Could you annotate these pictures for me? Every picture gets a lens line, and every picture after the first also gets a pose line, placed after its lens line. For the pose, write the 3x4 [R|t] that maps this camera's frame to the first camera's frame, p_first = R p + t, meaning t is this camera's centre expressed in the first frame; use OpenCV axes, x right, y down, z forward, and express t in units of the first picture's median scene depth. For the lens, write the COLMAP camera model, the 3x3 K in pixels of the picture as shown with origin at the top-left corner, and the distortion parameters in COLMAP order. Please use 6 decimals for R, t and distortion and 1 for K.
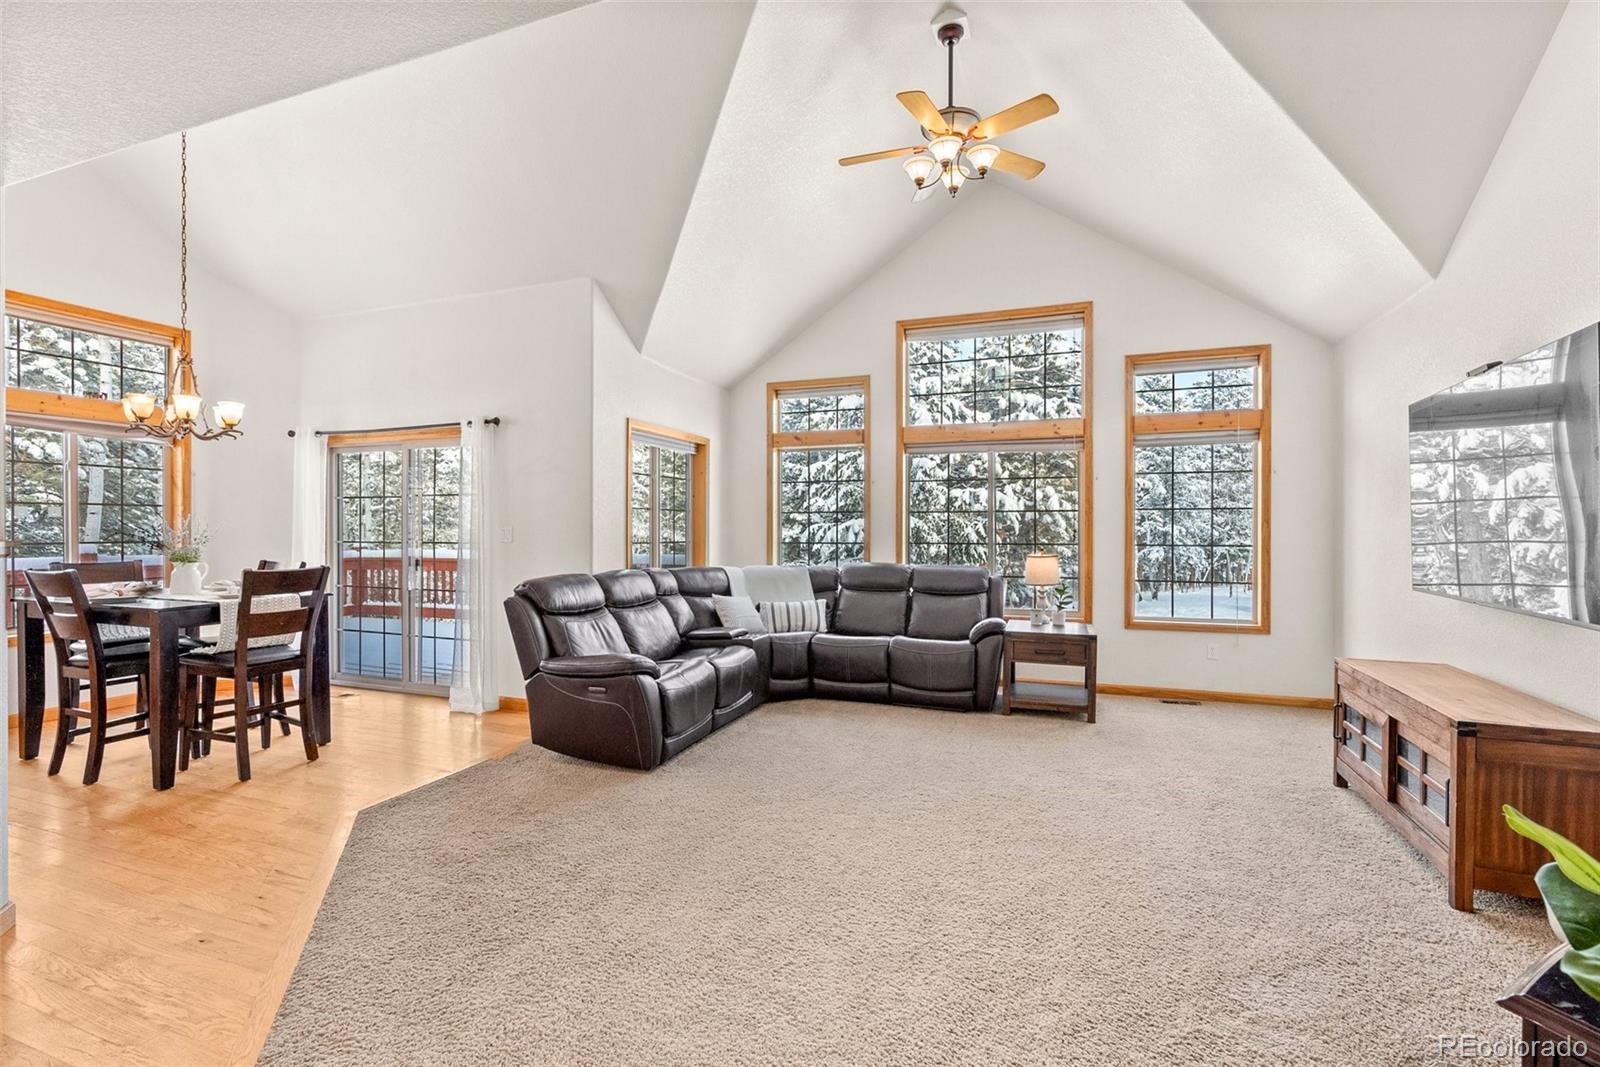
lens RADIAL K [[734.7, 0, 788.4], [0, 734.7, 534.3], [0, 0, 1]] dist [-0.005379, 0.000360]
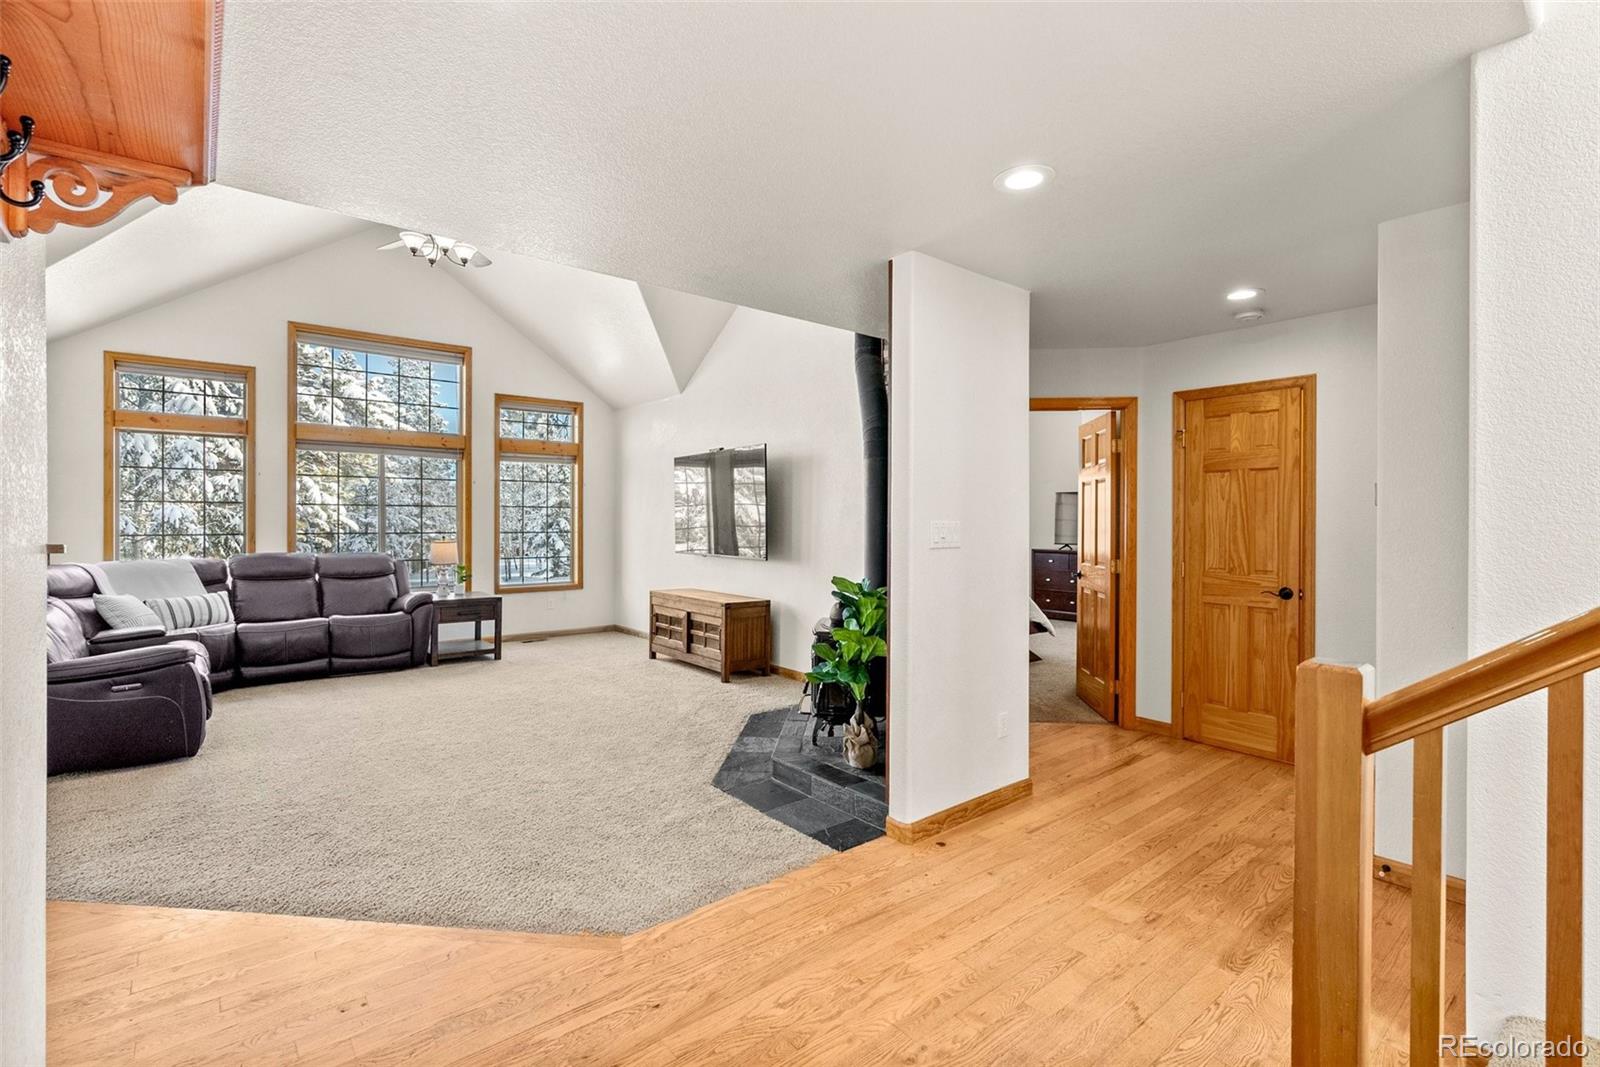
lens RADIAL K [[734.7, 0, 803.9], [0, 734.7, 523.8], [0, 0, 1]] dist [-0.005379, 0.000360]
pose [[0.486496, -0.001579, 0.873681, -0.507913], [0.002816, 0.999996, 0.000239, -0.000304], [-0.873678, 0.002344, 0.486498, -0.184648]]
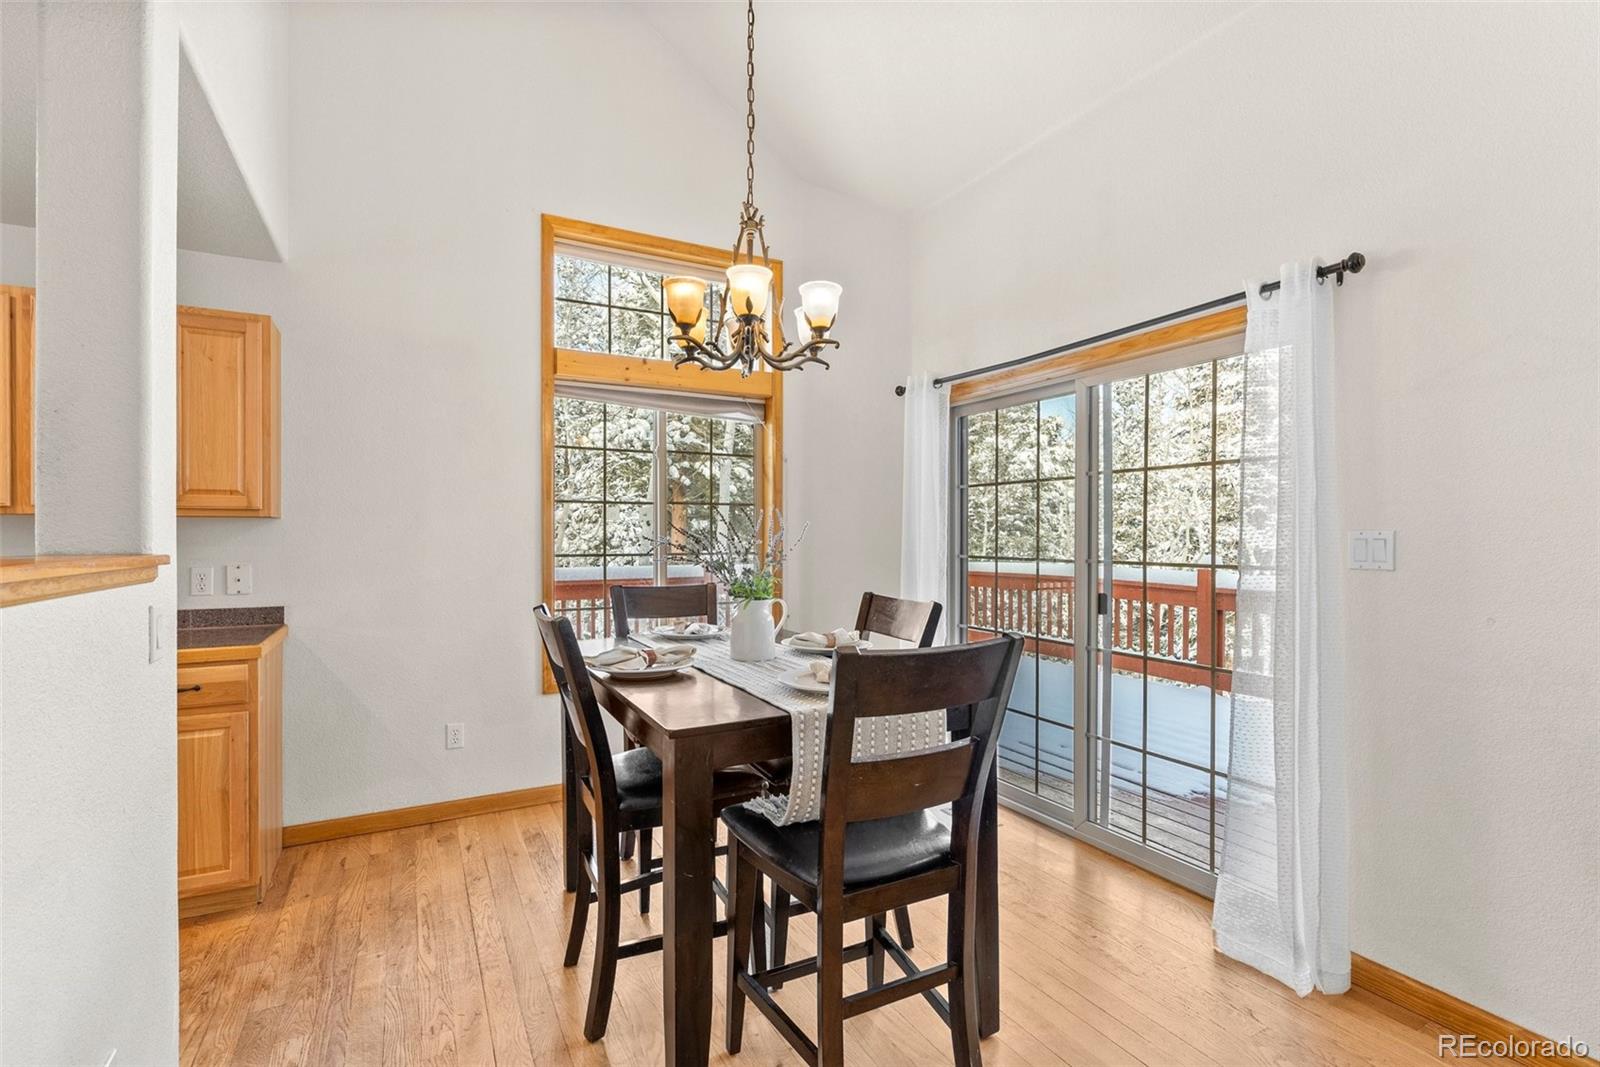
lens RADIAL K [[734.7, 0, 798.5], [0, 734.7, 536.8], [0, 0, 1]] dist [-0.005379, 0.000360]
pose [[0.764864, 0.001736, -0.644189, -0.316280], [-0.004602, 0.999986, -0.002770, -0.003693], [0.644175, 0.005084, 0.764861, 0.428230]]
